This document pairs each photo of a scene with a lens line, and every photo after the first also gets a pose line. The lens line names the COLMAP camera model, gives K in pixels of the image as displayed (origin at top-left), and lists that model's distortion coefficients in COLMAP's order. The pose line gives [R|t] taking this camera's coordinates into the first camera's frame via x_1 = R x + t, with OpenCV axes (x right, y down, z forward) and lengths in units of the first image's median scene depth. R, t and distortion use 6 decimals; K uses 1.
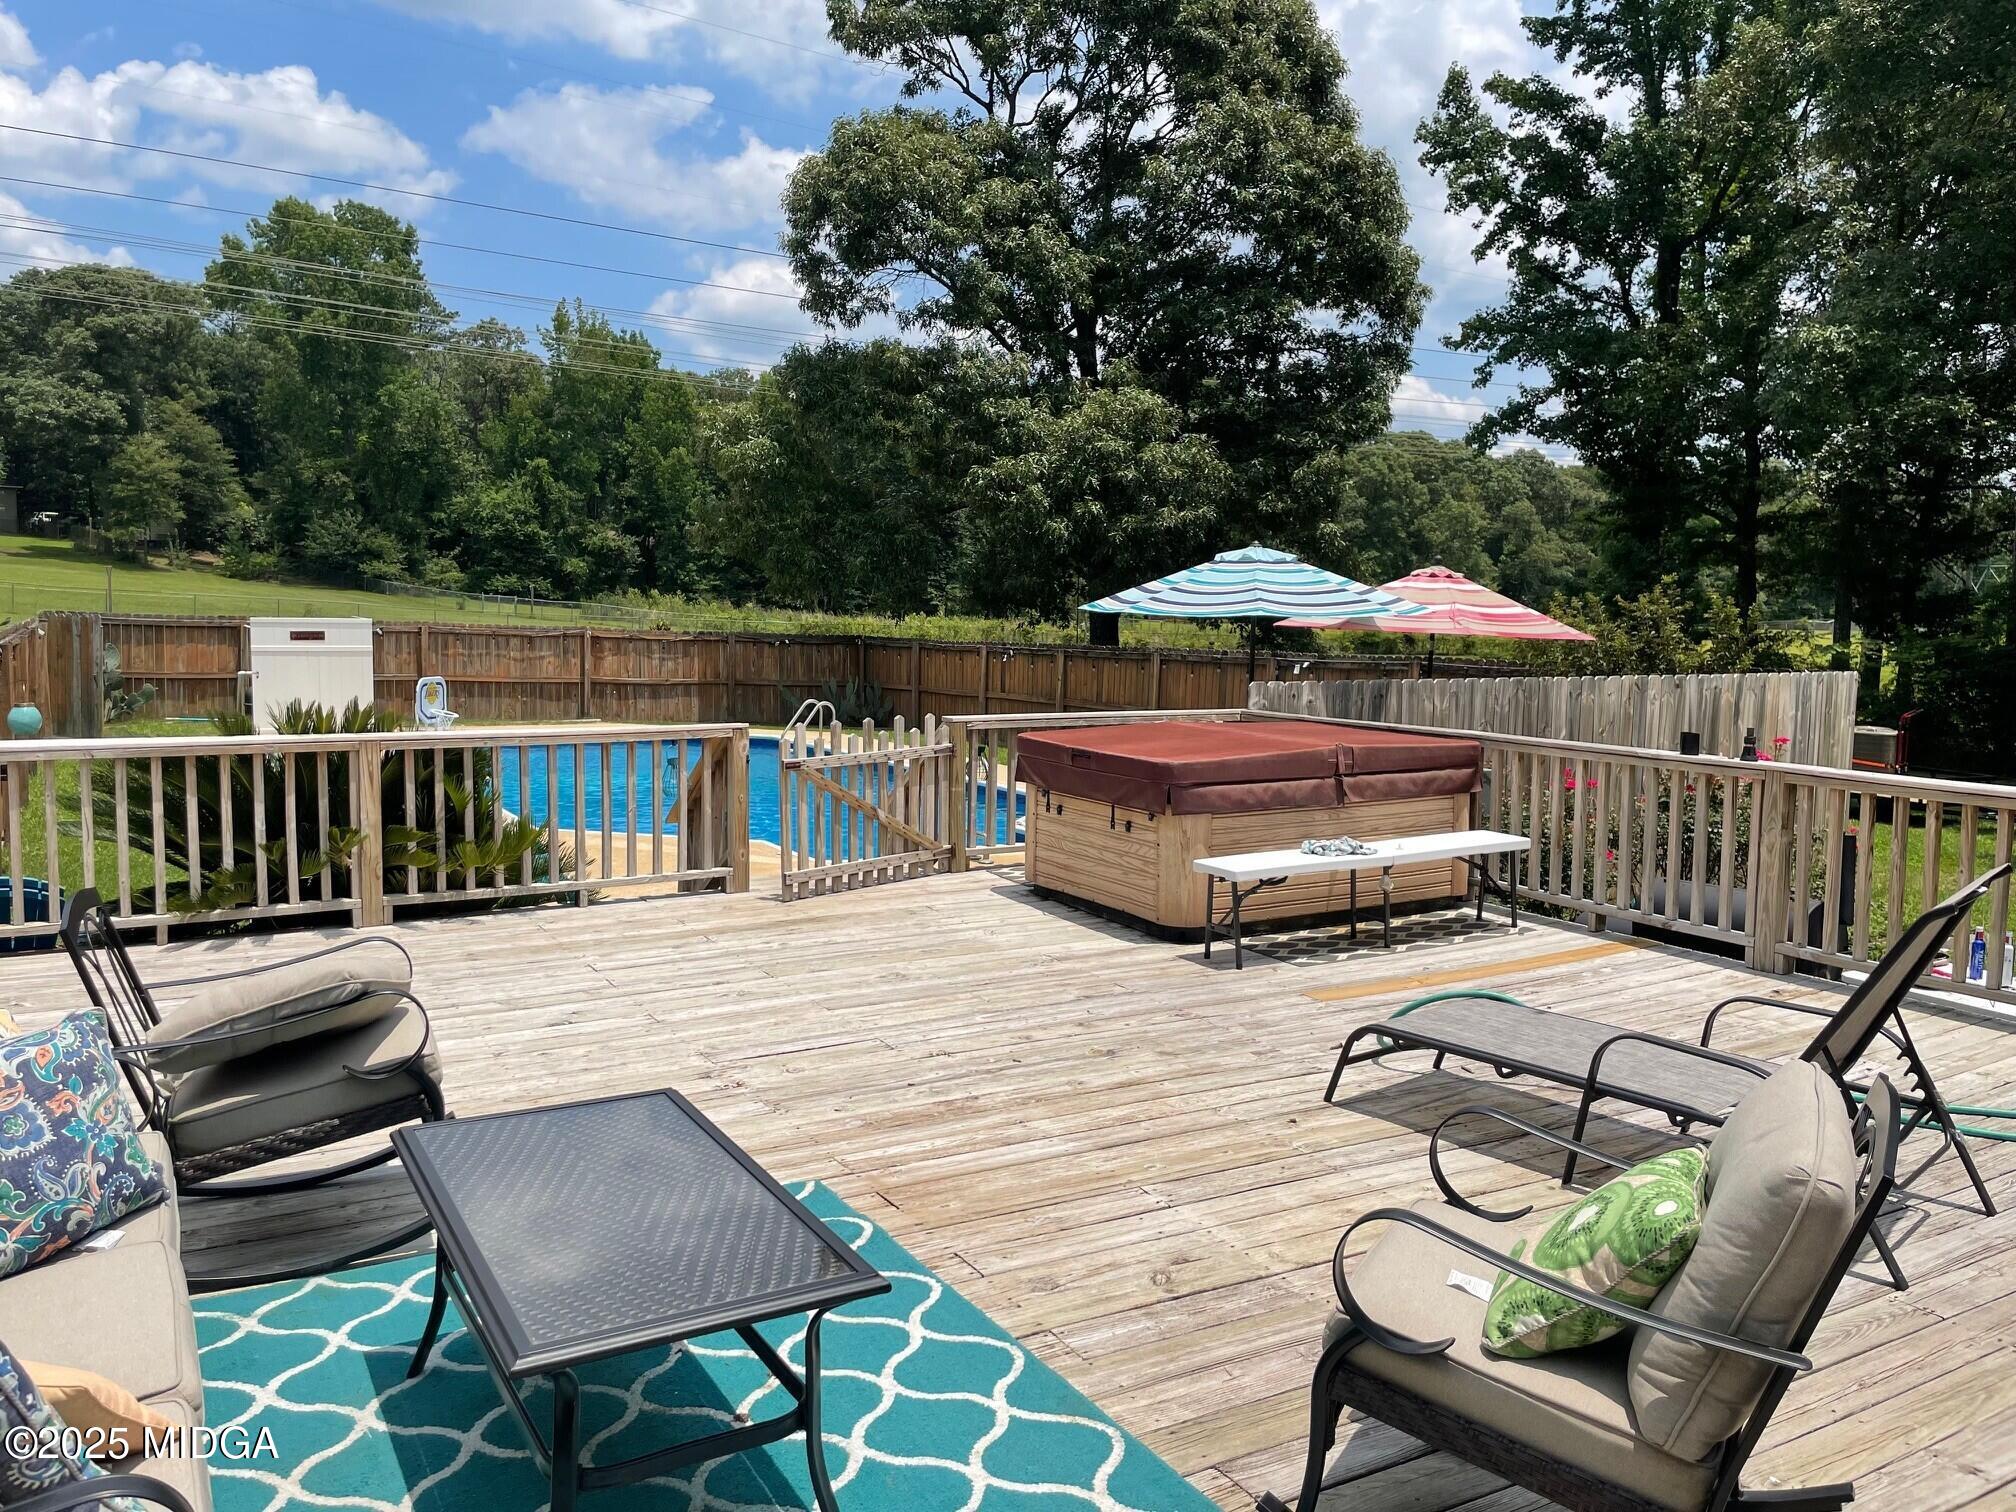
lens RADIAL K [[1560.8, 0, 1012.4], [0, 1560.8, 746.9], [0, 0, 1]] dist [0.100363, -0.117469]
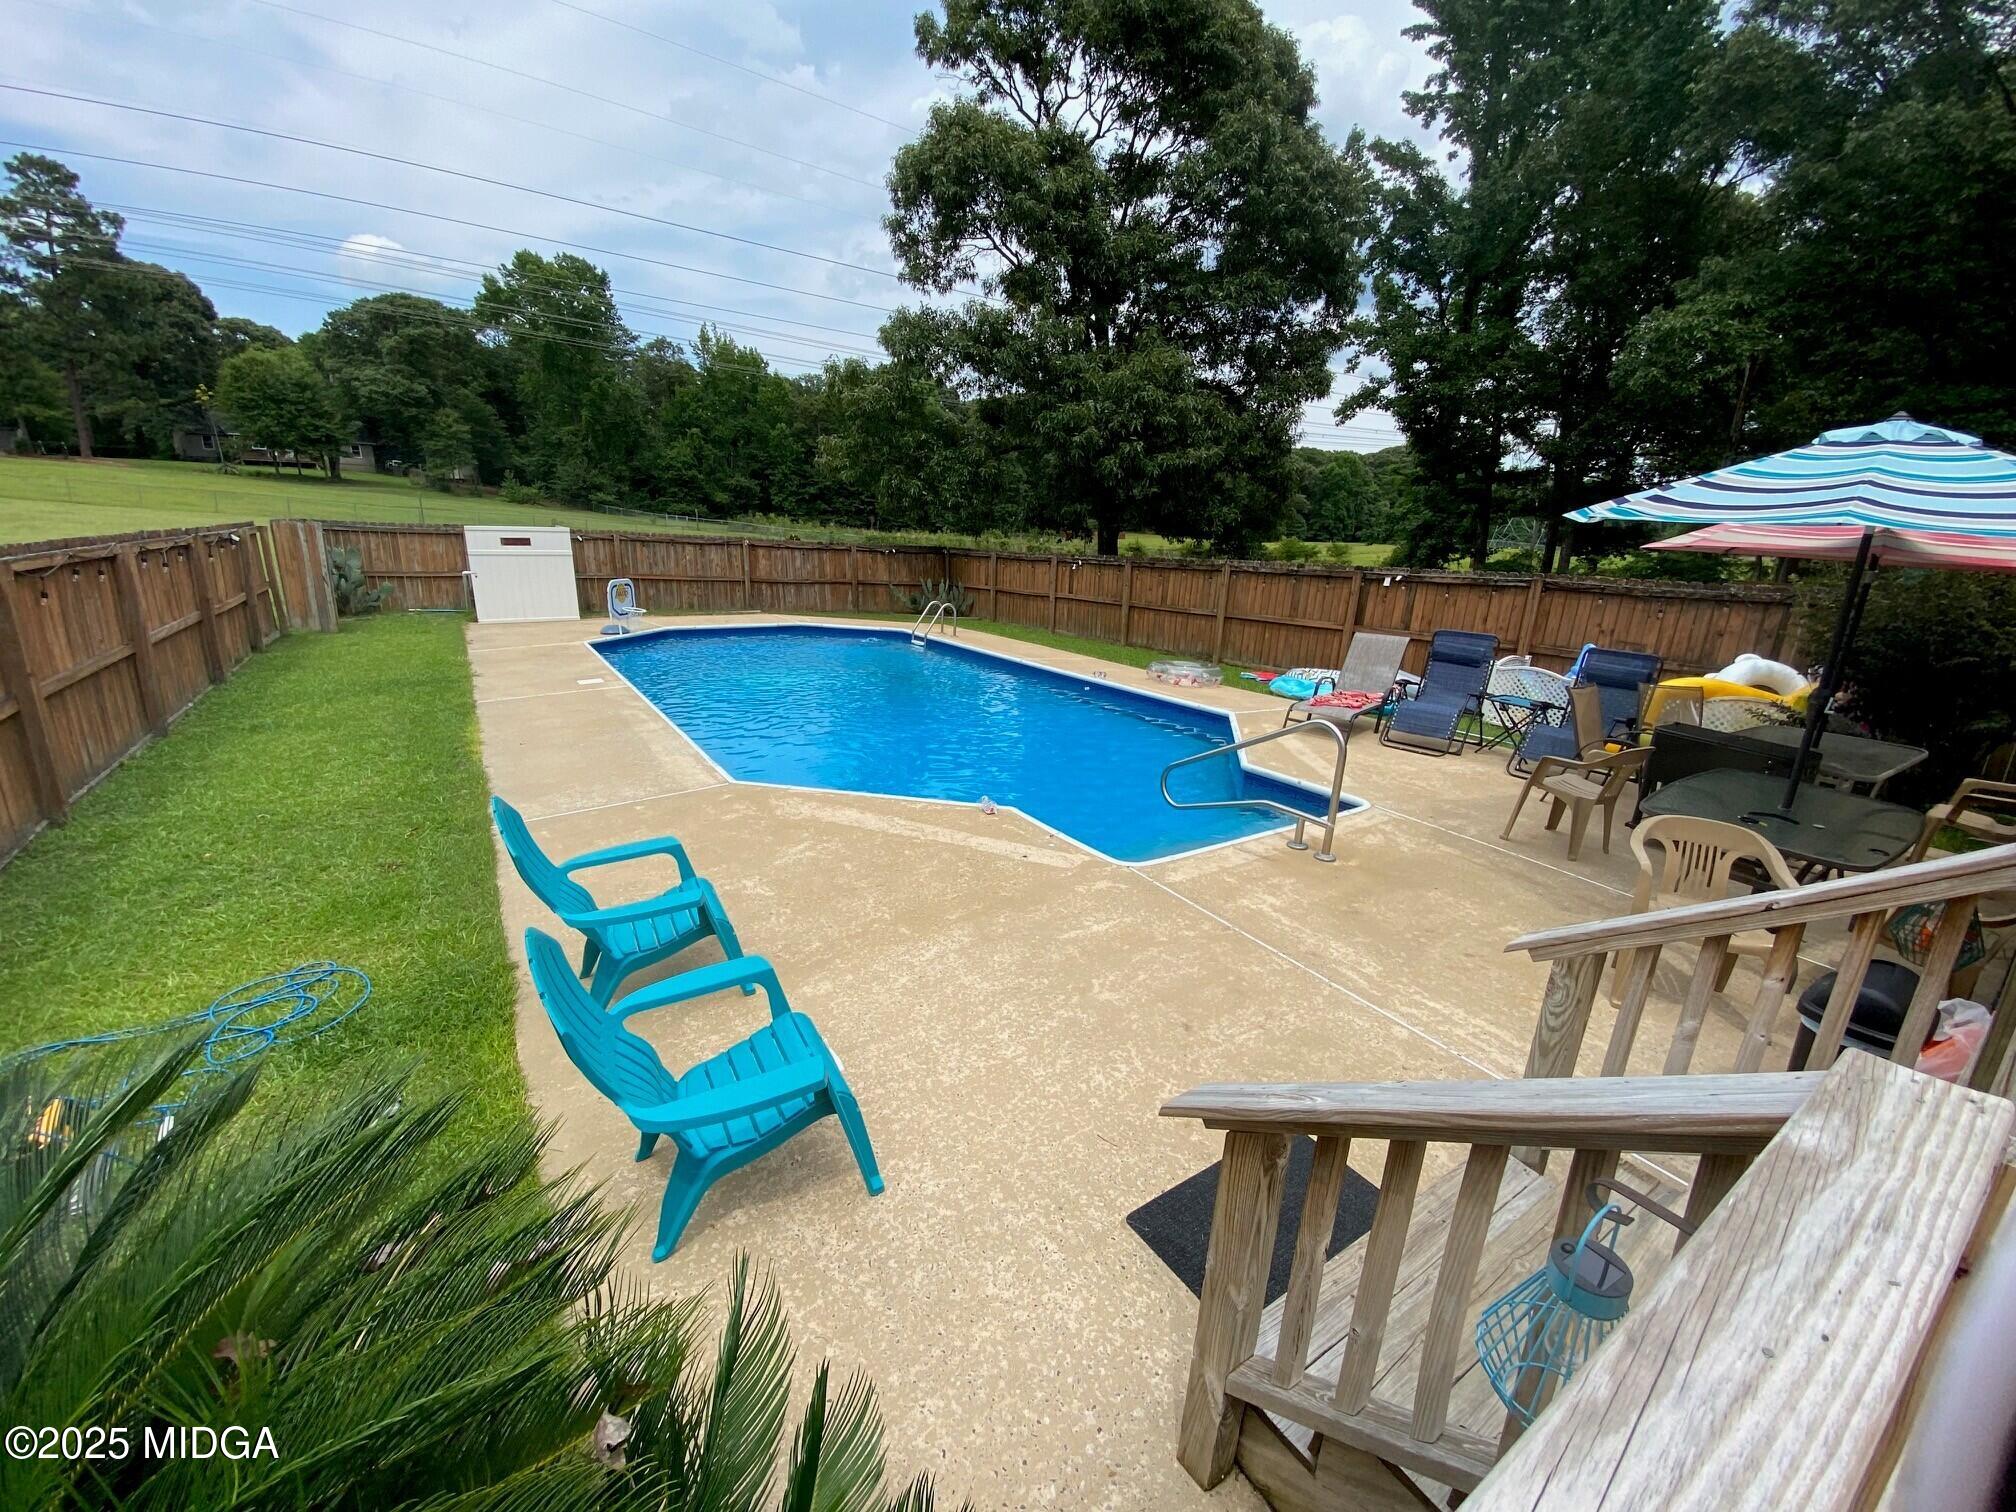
lens RADIAL K [[815.8, 0, 1008.0], [0, 815.8, 756.0], [0, 0, 1]] dist [0.040658, -0.031637]
pose [[0.998387, -0.002960, 0.056699, -0.065883], [-0.007369, 0.983437, 0.181098, -0.016171], [-0.056296, -0.181223, 0.981829, 0.206221]]
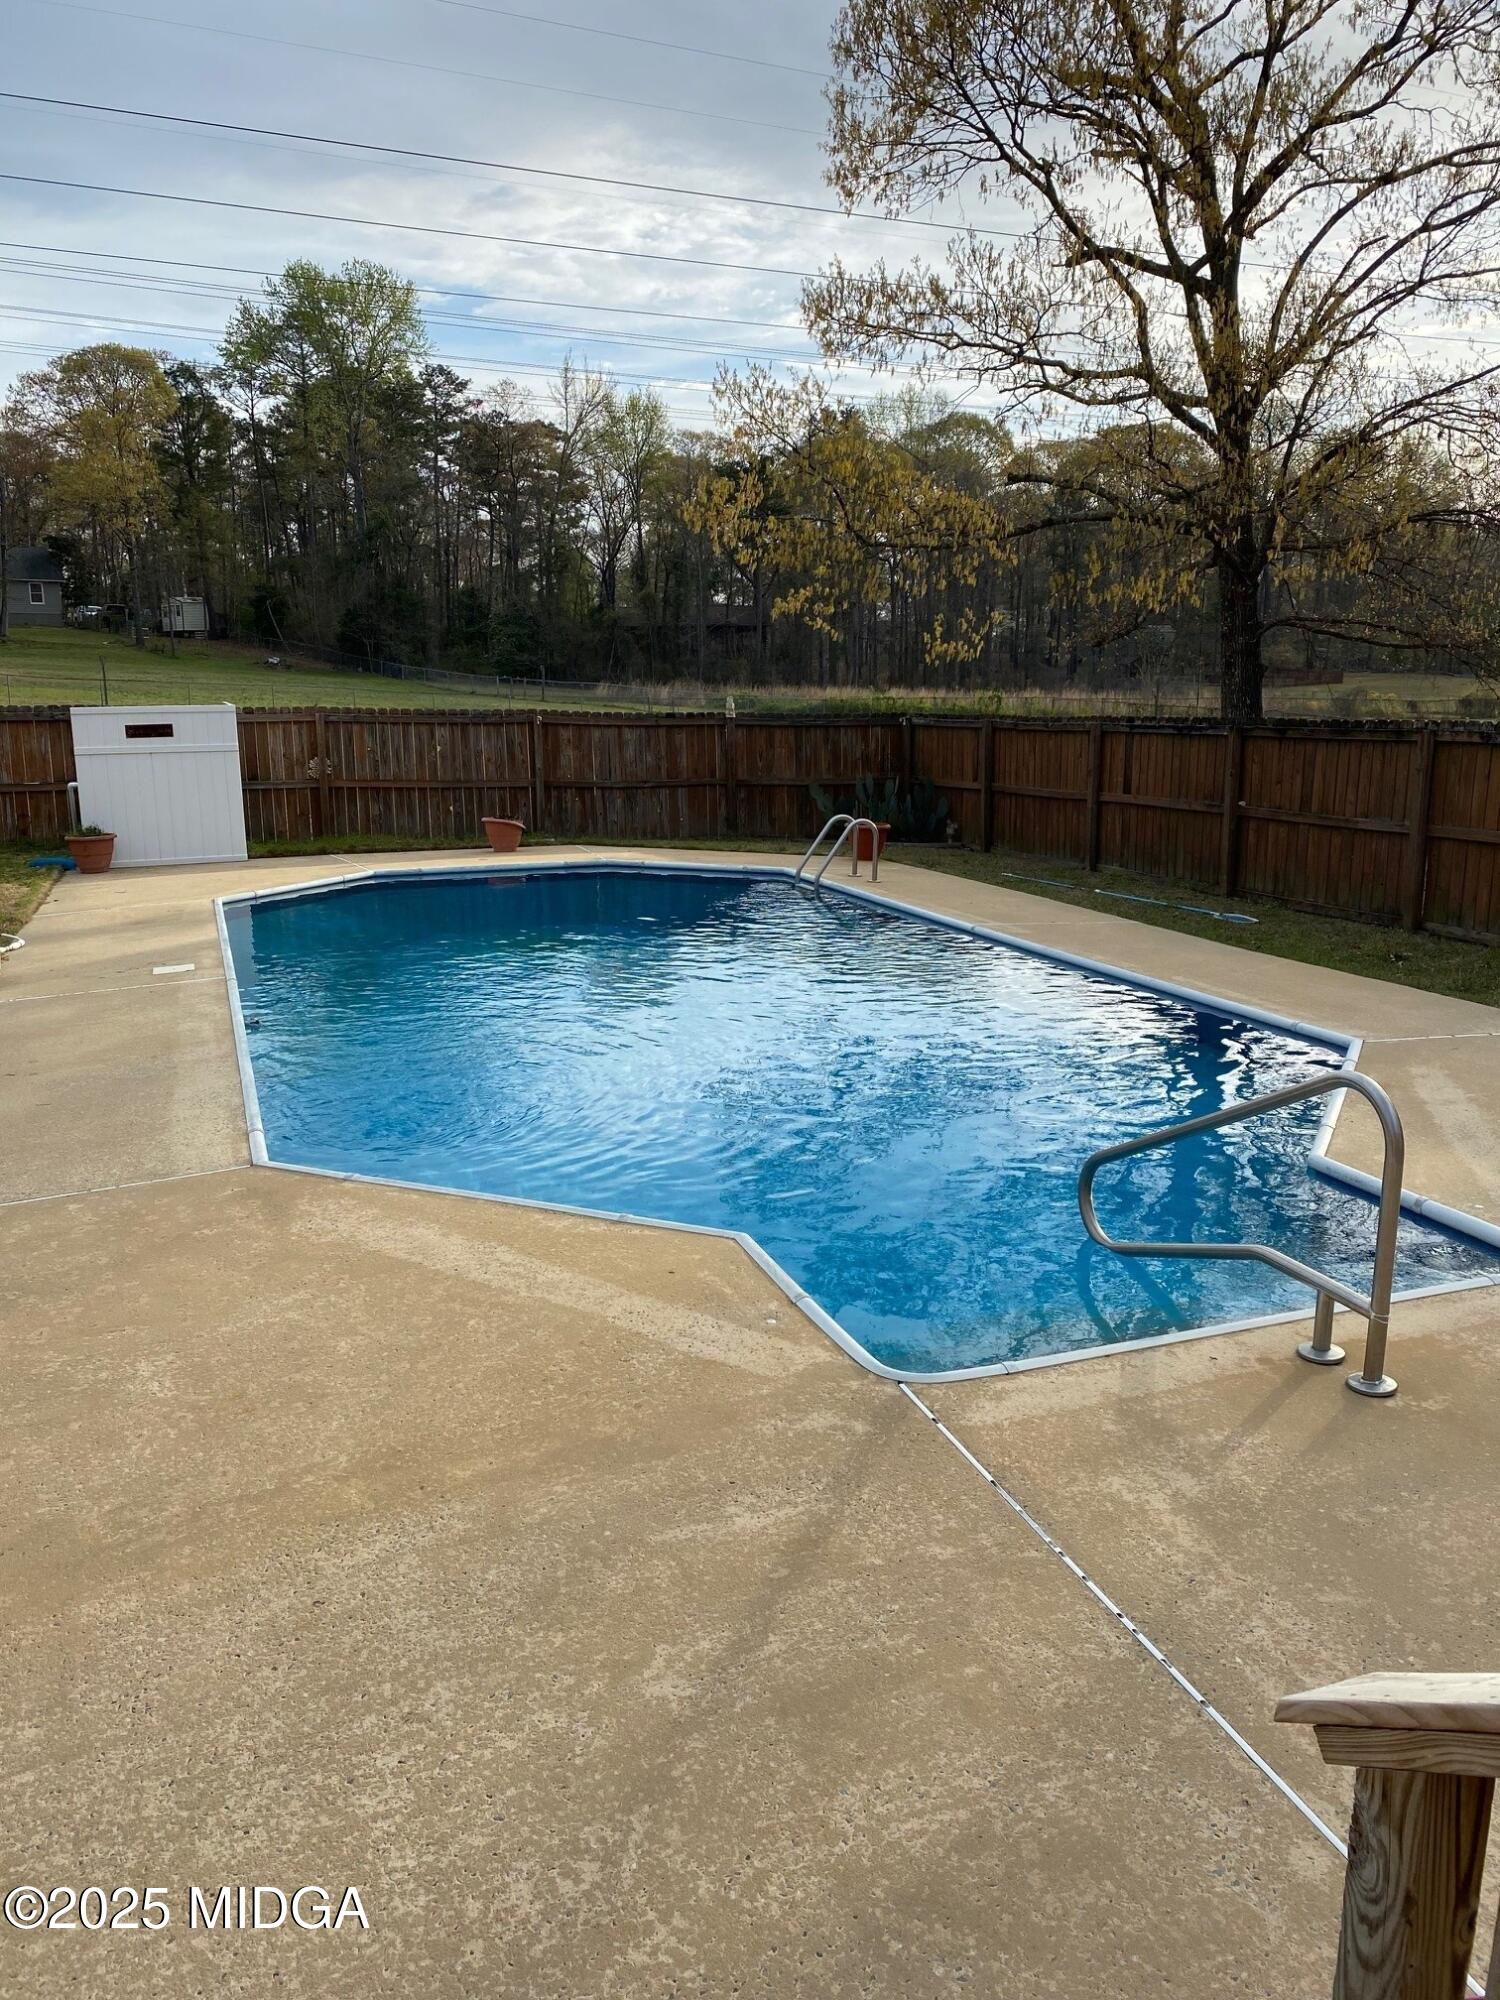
lens RADIAL K [[1548.4, 0, 750.7], [0, 1548.4, 954.8], [0, 0, 1]] dist [0.100363, -0.117469]
pose [[0.983278, 0.003268, -0.182084, -0.030240], [0.012360, 0.996336, 0.084627, -0.016297], [0.181694, -0.085462, 0.979634, 0.218296]]
